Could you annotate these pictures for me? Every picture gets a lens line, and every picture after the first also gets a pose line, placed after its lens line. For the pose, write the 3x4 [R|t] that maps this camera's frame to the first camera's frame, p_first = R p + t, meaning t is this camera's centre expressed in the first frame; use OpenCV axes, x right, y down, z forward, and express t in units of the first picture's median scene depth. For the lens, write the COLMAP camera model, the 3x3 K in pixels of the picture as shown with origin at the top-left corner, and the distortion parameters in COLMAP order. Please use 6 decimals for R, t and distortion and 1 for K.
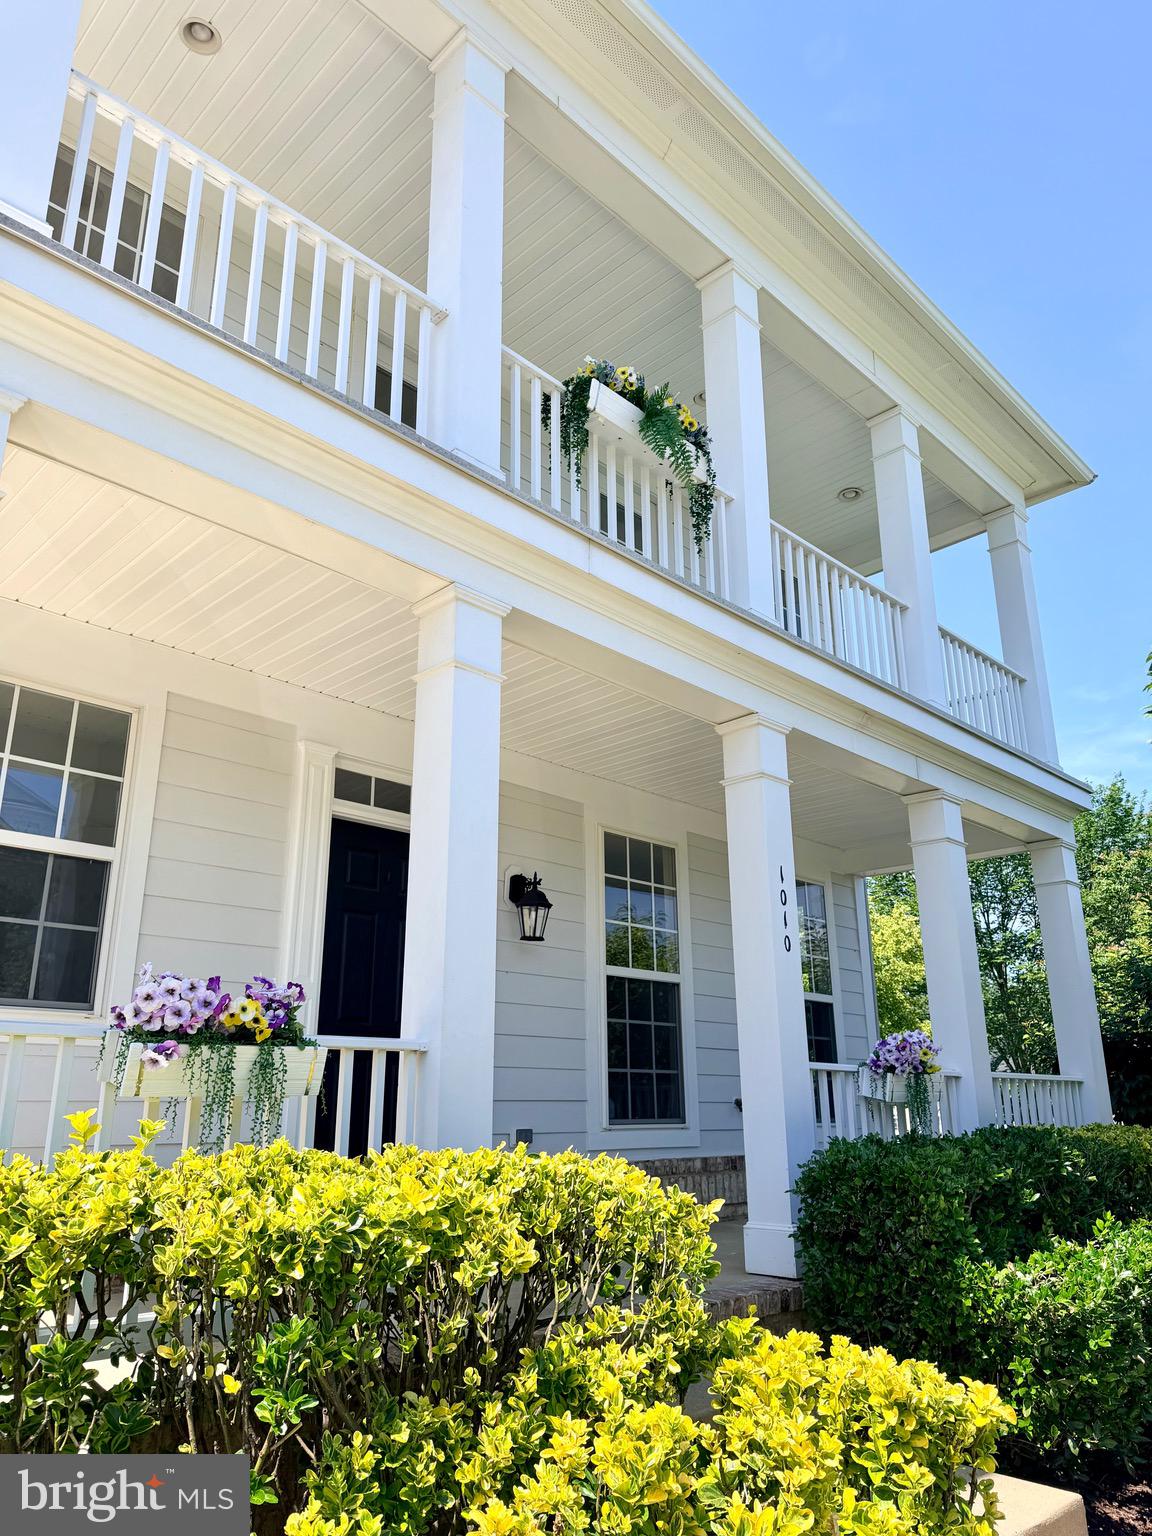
lens RADIAL K [[1082.4, 0, 569.8], [0, 1082.4, 766.6], [0, 0, 1]] dist [0.069210, -0.095892]
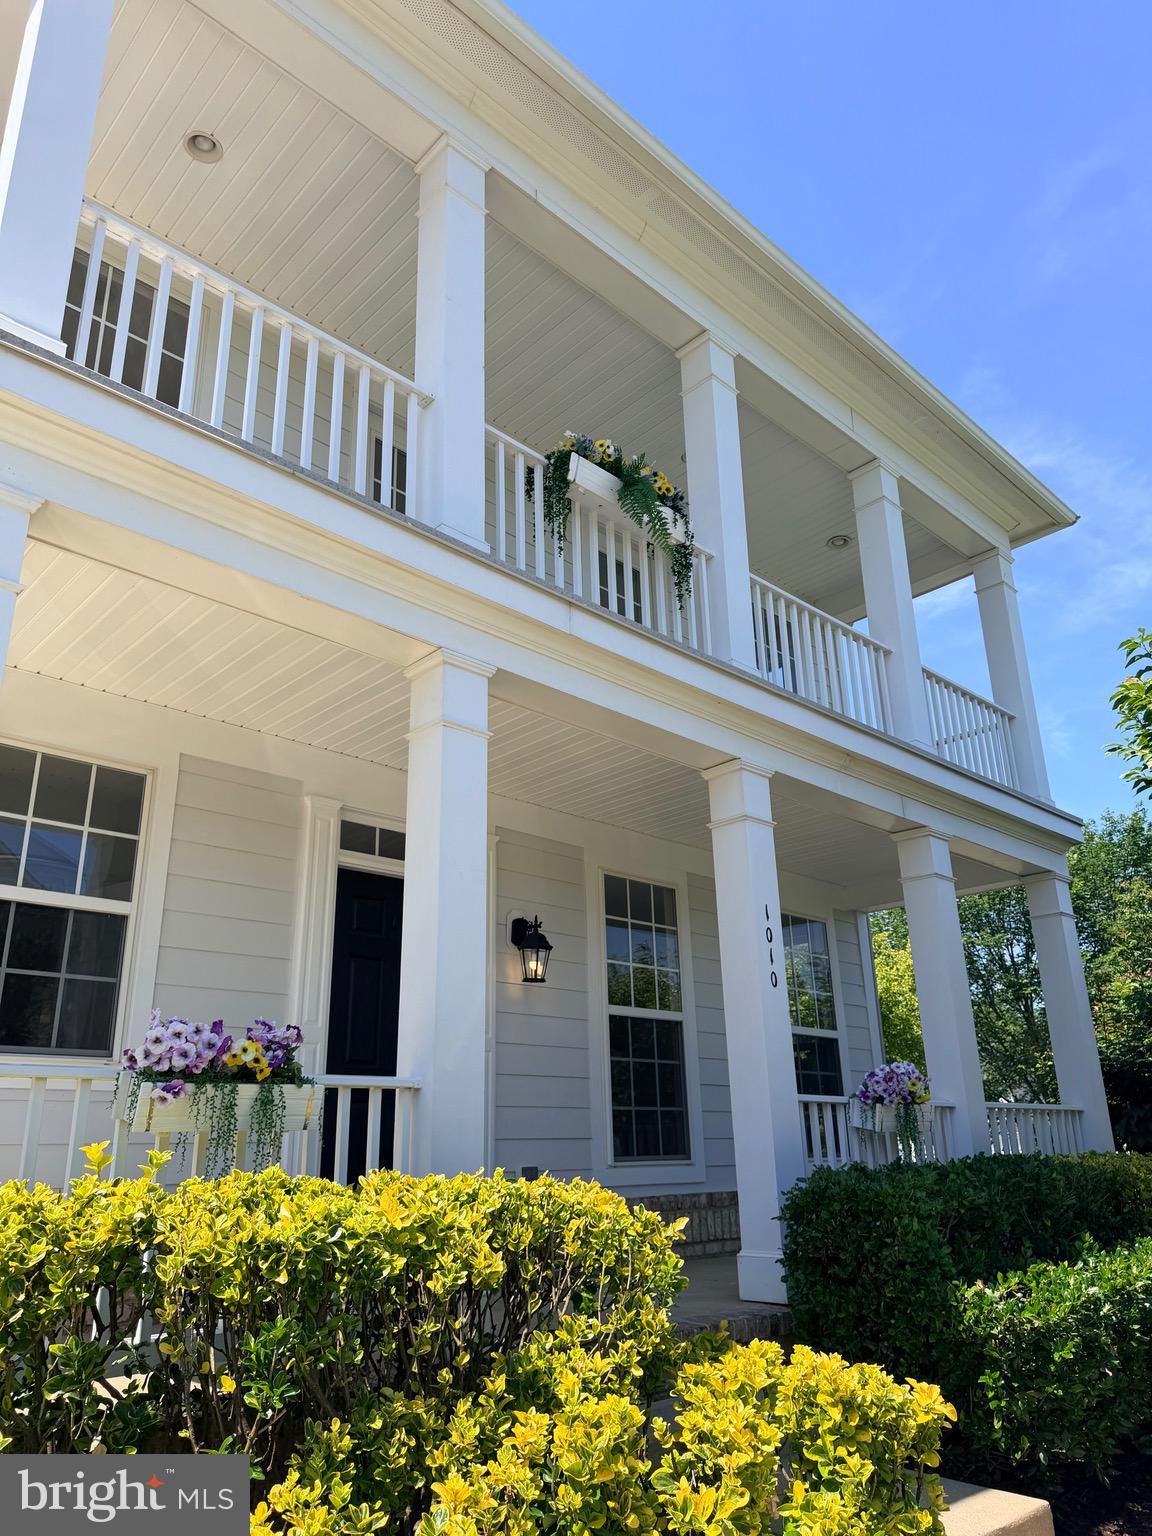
lens RADIAL K [[1084.3, 0, 576.0], [0, 1084.3, 768.0], [0, 0, 1]] dist [0.069368, -0.098428]
pose [[0.999608, -0.024092, -0.014288, 0.049953], [0.023560, 0.999063, -0.036315, -0.010716], [0.015149, 0.035965, 0.999238, -0.089211]]
